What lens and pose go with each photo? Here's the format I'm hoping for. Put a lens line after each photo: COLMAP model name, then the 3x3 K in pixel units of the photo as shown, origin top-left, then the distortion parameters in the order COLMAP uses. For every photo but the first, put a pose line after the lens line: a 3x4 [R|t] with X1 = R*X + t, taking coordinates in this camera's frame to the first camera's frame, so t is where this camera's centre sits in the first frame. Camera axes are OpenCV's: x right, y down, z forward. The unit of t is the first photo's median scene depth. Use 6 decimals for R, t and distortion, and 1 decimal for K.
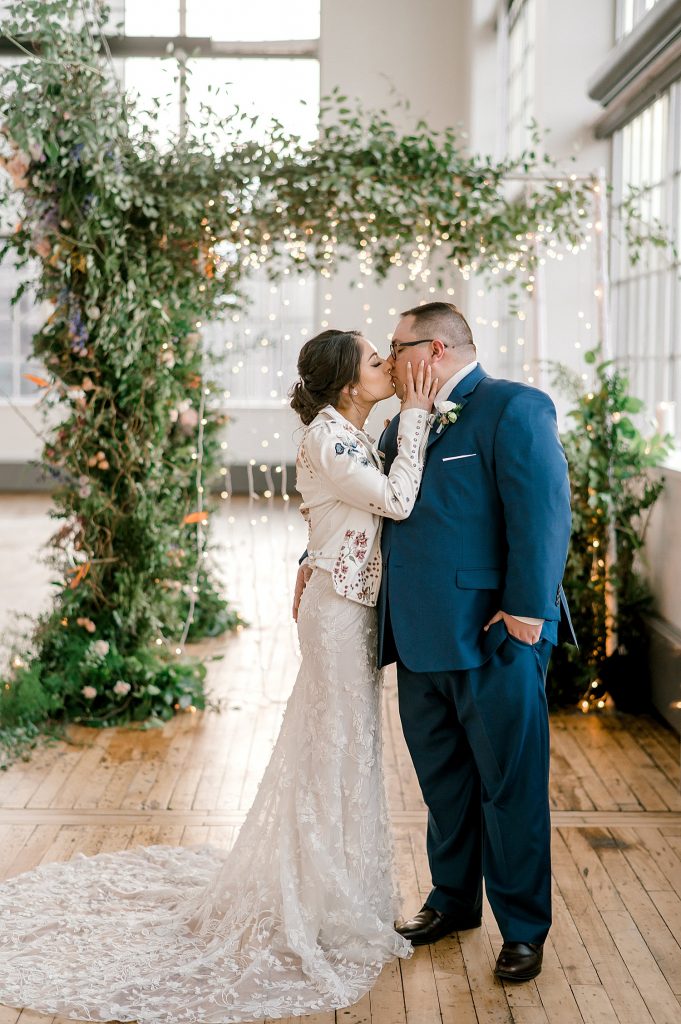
lens RADIAL K [[1667.2, 0, 341.6], [0, 1667.2, 511.7], [0, 0, 1]] dist [0.016770, 0.170633]
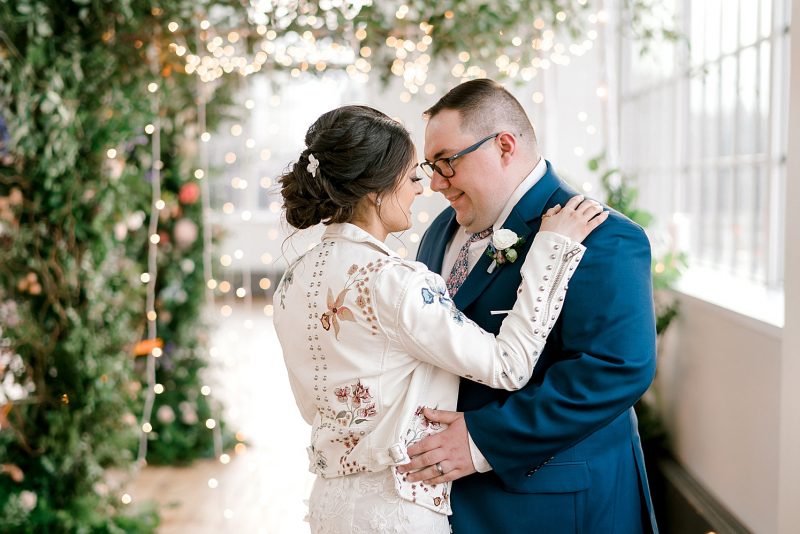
lens RADIAL K [[1328.2, 0, 386.6], [0, 1328.2, 270.5], [0, 0, 1]] dist [0.005120, -0.052707]
pose [[0.999769, -0.001625, -0.021435, 0.056328], [0.001123, 0.999725, -0.023436, -0.020752], [0.021467, 0.023407, 0.999496, 0.304921]]
